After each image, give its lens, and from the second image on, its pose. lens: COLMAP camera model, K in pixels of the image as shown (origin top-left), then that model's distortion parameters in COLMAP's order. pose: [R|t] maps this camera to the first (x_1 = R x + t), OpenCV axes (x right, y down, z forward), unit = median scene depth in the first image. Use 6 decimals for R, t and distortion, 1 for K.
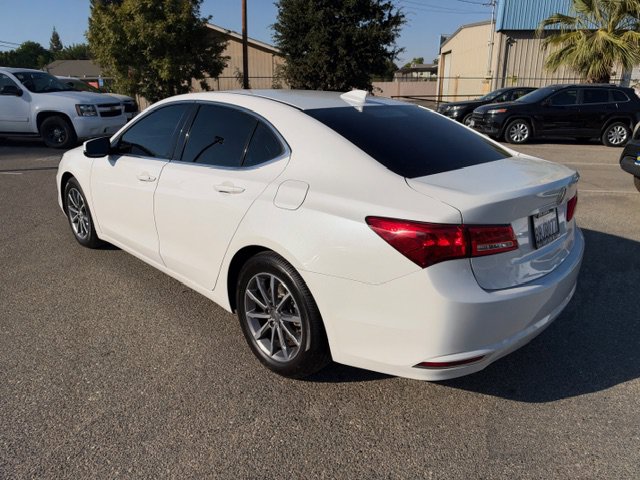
lens RADIAL K [[466.6, 0, 316.6], [0, 466.6, 234.6], [0, 0, 1]] dist [-0.004178, -0.011942]
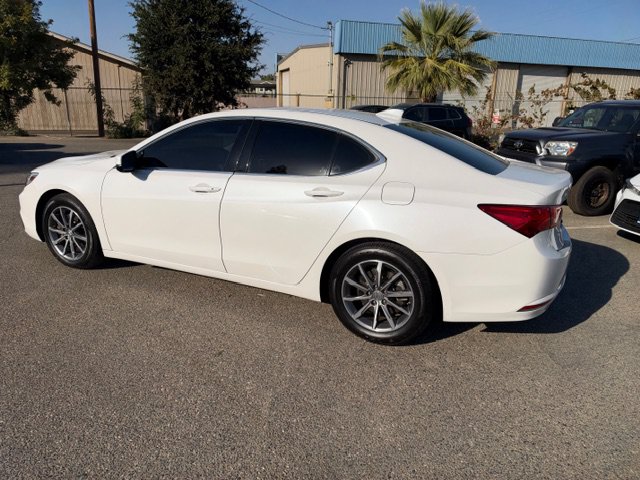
lens RADIAL K [[466.6, 0, 316.1], [0, 466.6, 239.8], [0, 0, 1]] dist [-0.004178, -0.011942]
pose [[0.938679, -0.076487, 0.336203, -0.092242], [0.082636, 0.996572, -0.003996, 0.003265], [-0.334744, 0.031534, 0.941781, -0.012692]]
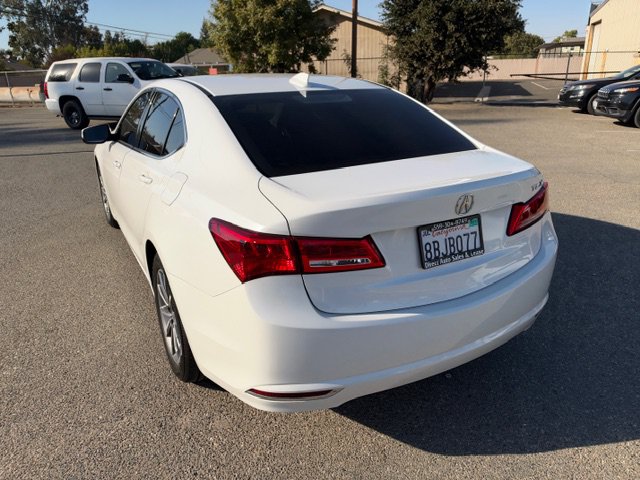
lens RADIAL K [[466.6, 0, 317.5], [0, 466.6, 236.3], [0, 0, 1]] dist [-0.004178, -0.011942]
pose [[0.963839, 0.063447, -0.258823, 0.062289], [-0.053269, 0.997513, 0.046157, -0.006520], [0.261108, -0.030700, 0.964821, 0.022382]]
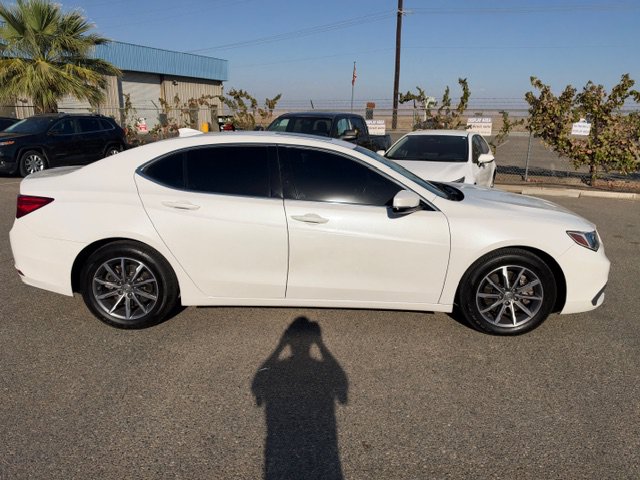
lens RADIAL K [[466.6, 0, 322.2], [0, 466.6, 246.0], [0, 0, 1]] dist [-0.004178, -0.011942]
pose [[0.358766, -0.247450, 0.900031, -0.188644], [0.271042, 0.950293, 0.153228, -0.038912], [-0.893209, 0.188973, 0.408003, 0.101699]]
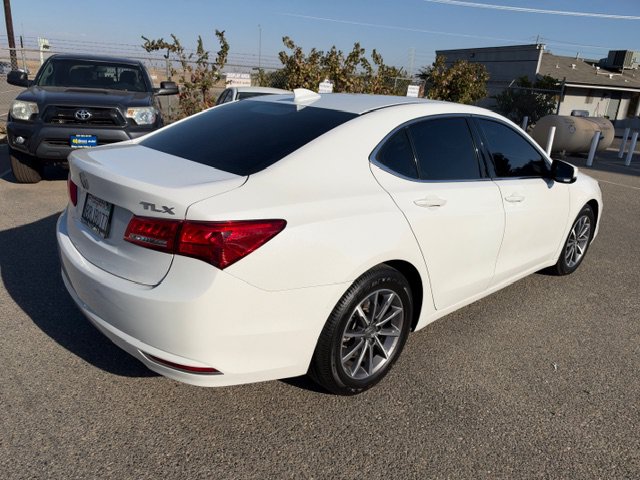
lens RADIAL K [[466.6, 0, 313.8], [0, 466.6, 240.1], [0, 0, 1]] dist [-0.004178, -0.011942]
pose [[-0.373670, -0.322670, 0.869629, -0.145187], [0.213054, 0.882619, 0.419036, -0.099850], [-0.902762, 0.341859, -0.261062, 0.308338]]
